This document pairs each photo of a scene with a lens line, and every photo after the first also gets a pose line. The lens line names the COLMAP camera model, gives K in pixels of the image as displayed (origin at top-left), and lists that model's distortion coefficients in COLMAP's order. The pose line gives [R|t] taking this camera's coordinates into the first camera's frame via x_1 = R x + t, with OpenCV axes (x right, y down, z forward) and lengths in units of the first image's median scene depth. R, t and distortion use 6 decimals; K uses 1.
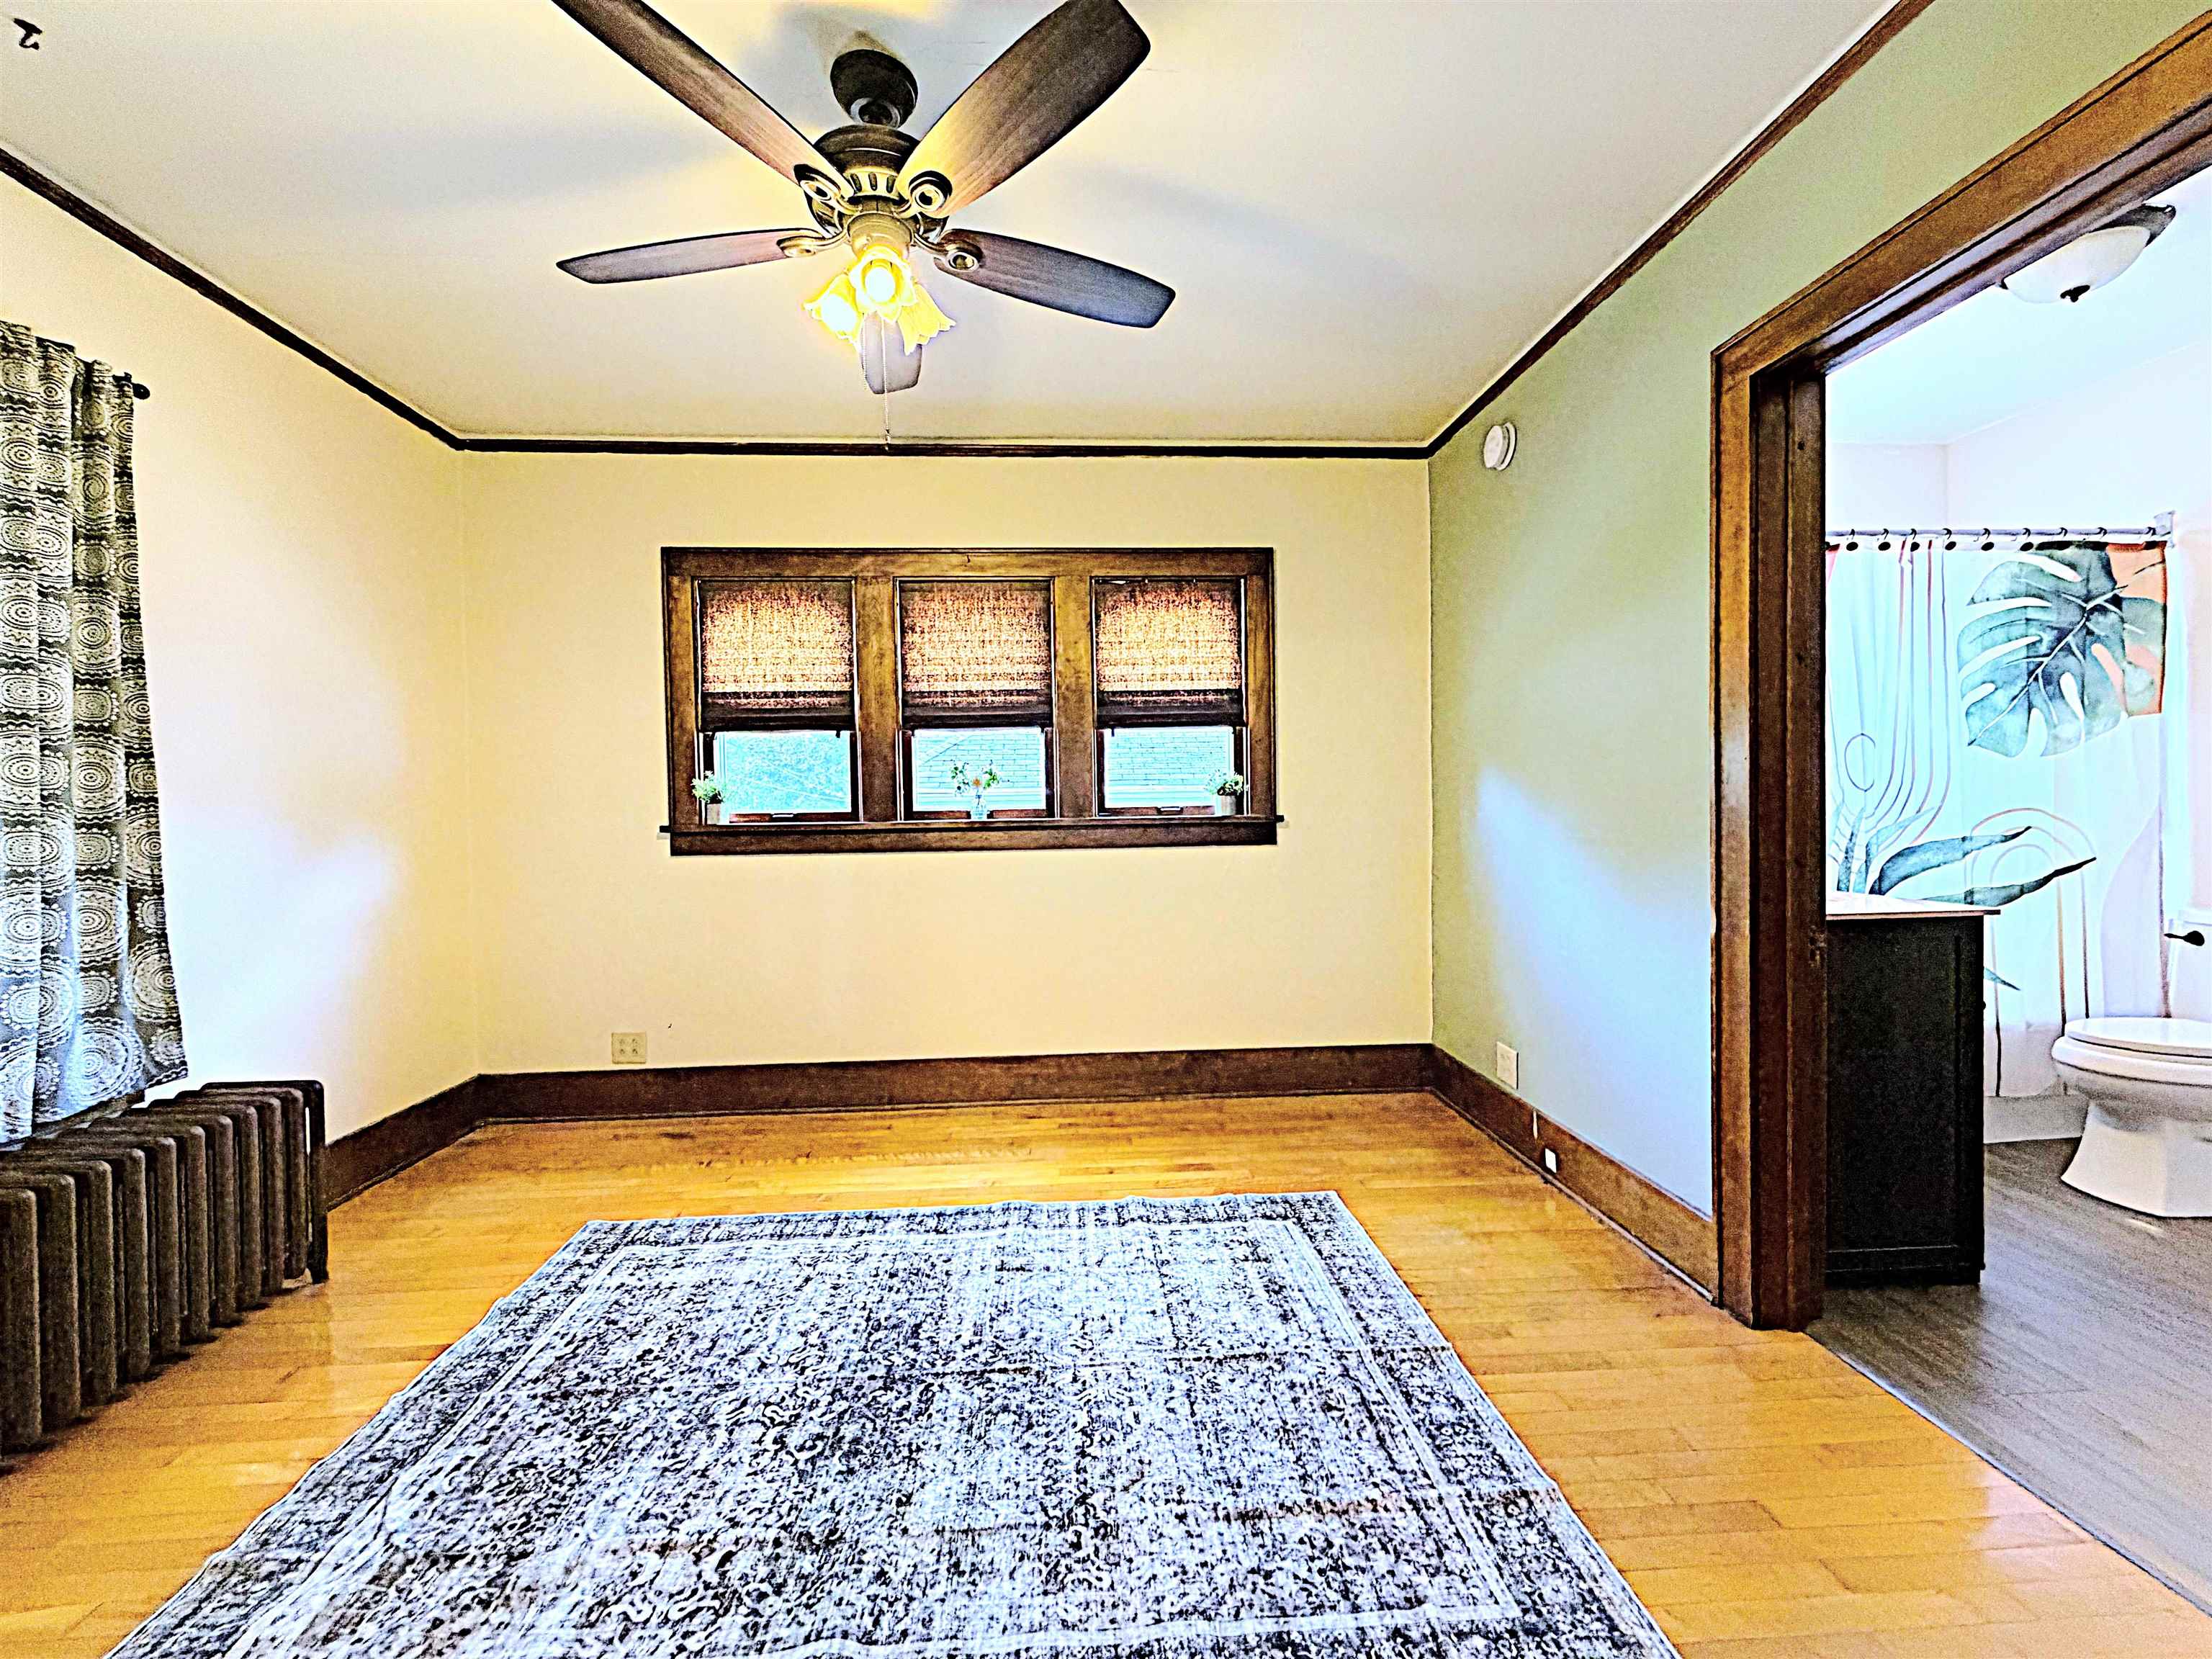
lens RADIAL K [[881.2, 0, 1102.3], [0, 881.2, 841.4], [0, 0, 1]] dist [0.001316, 0.000326]
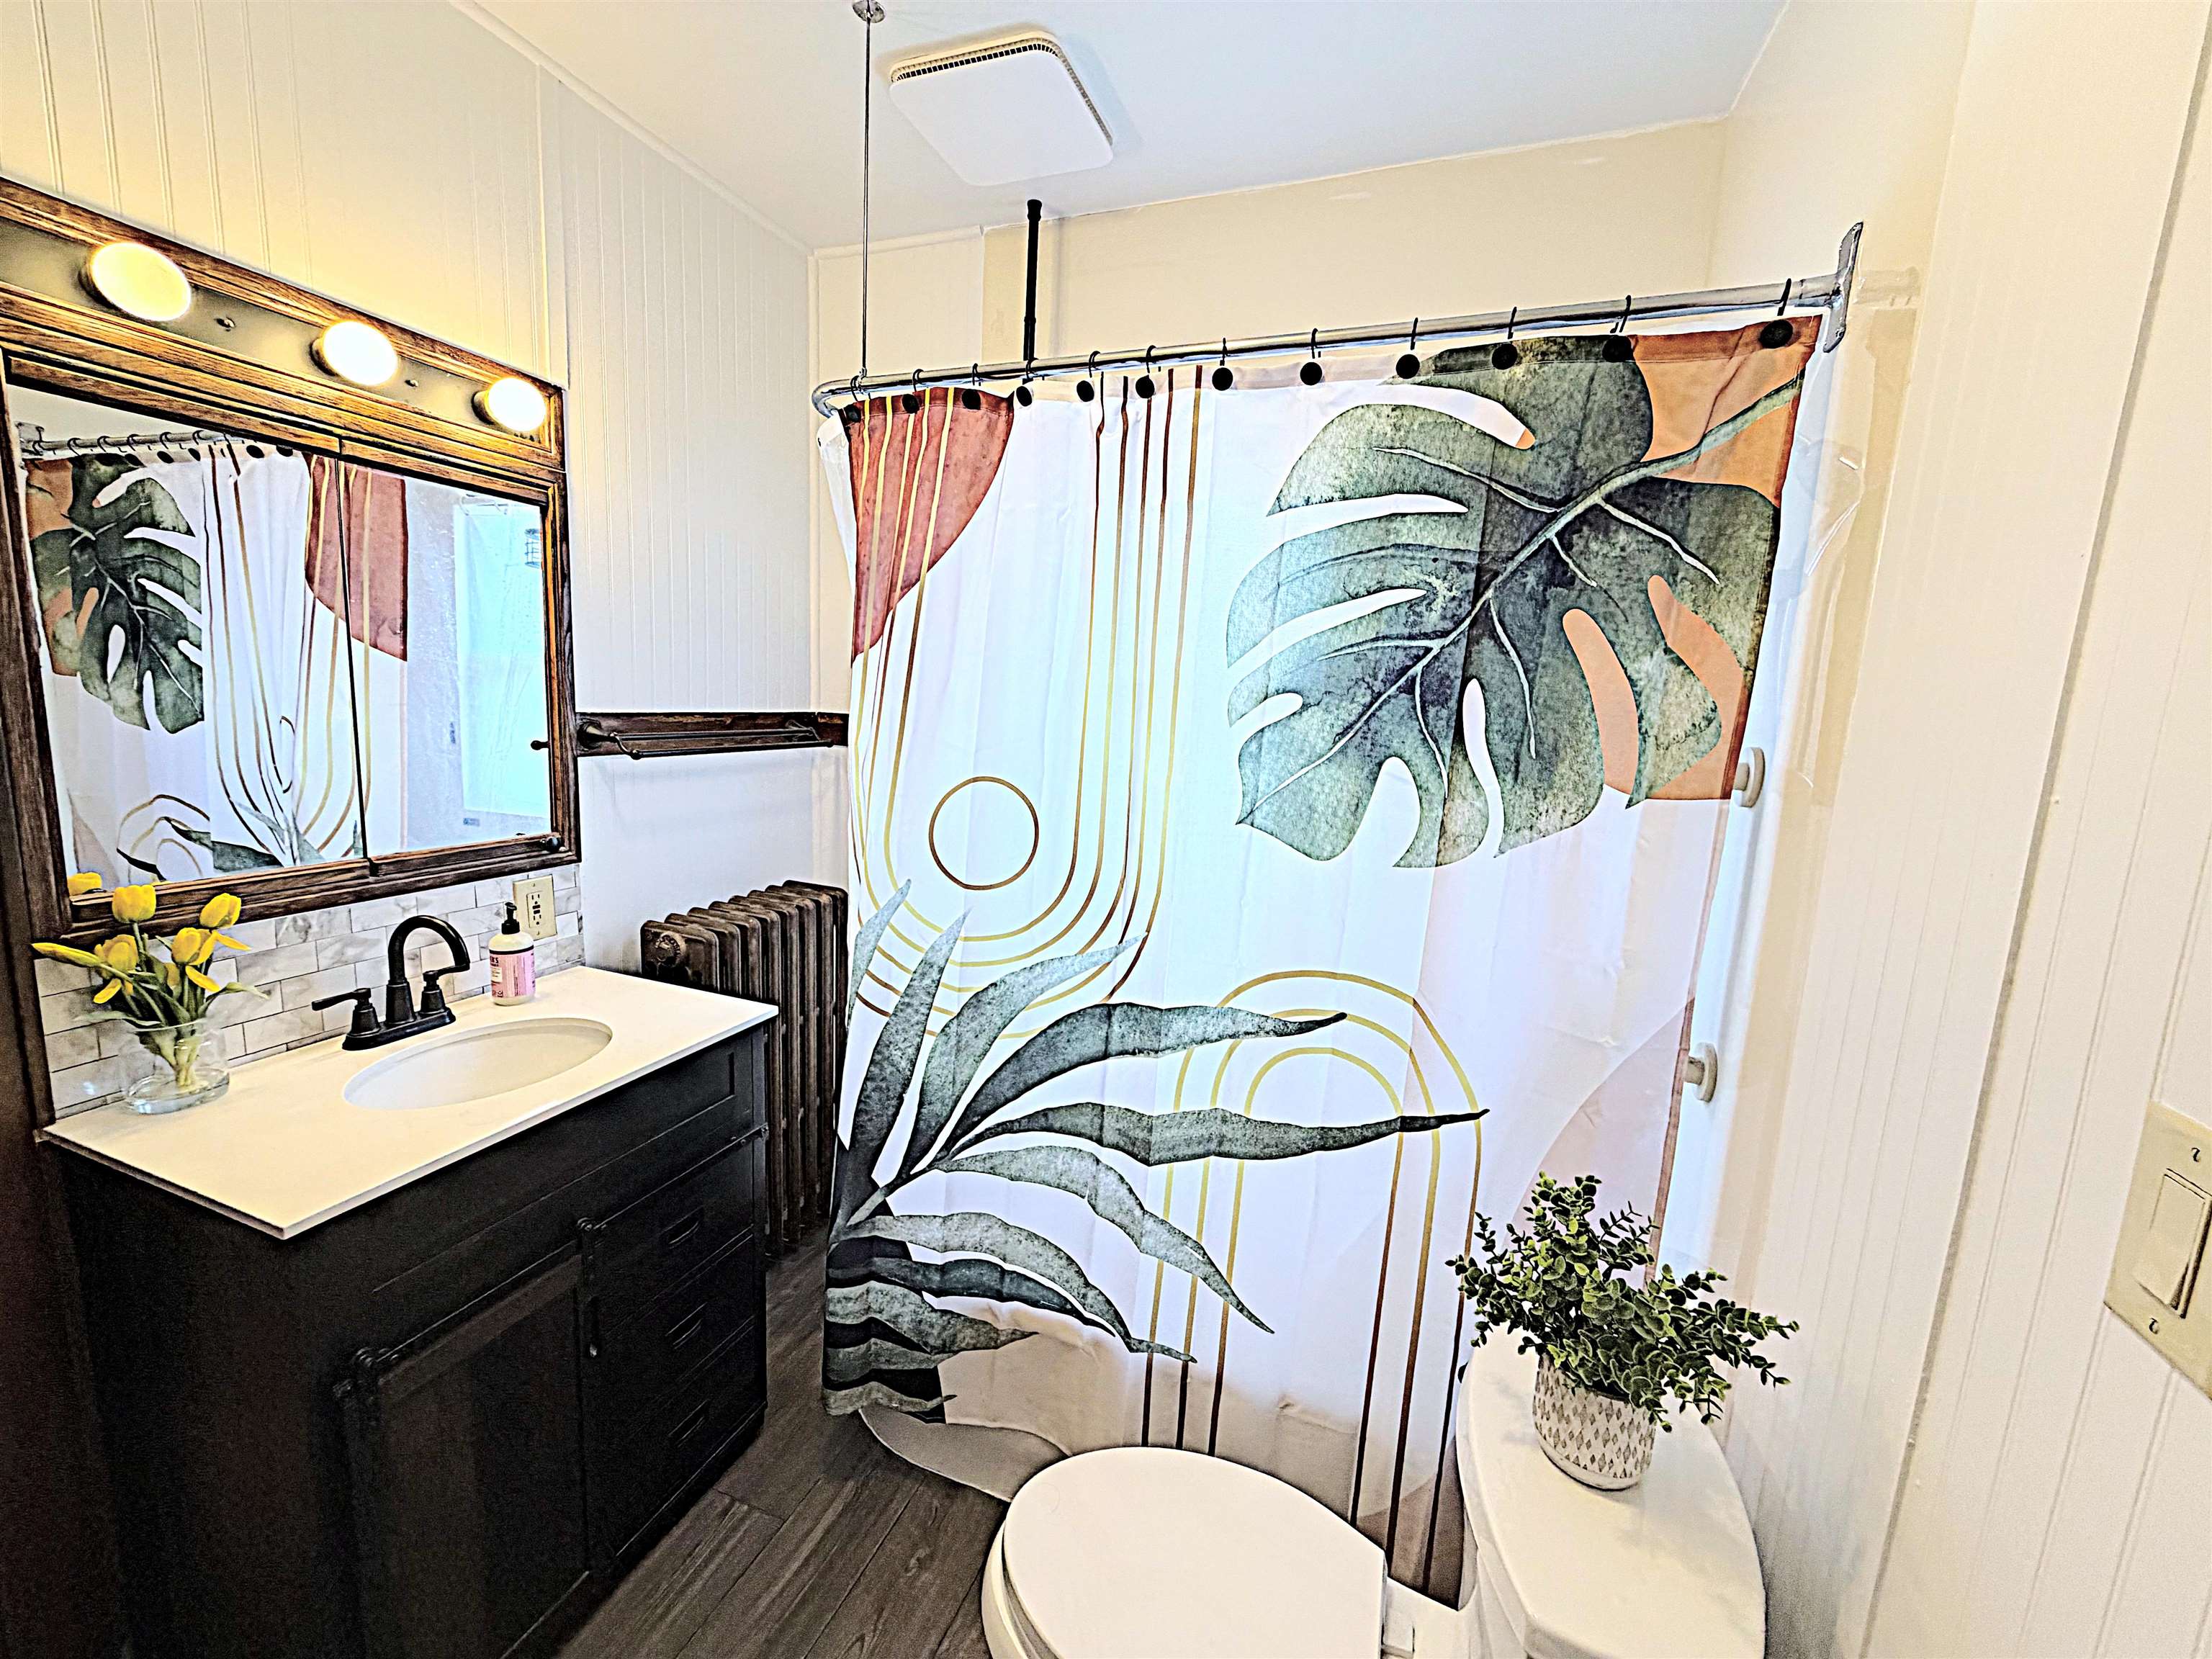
lens RADIAL K [[881.2, 0, 1102.9], [0, 881.2, 815.9], [0, 0, 1]] dist [0.001316, 0.000326]
pose [[0.908773, 0.120780, -0.399429, 1.105101], [-0.068987, 0.987510, 0.141647, -0.173935], [0.411549, -0.101170, 0.905755, 0.543802]]
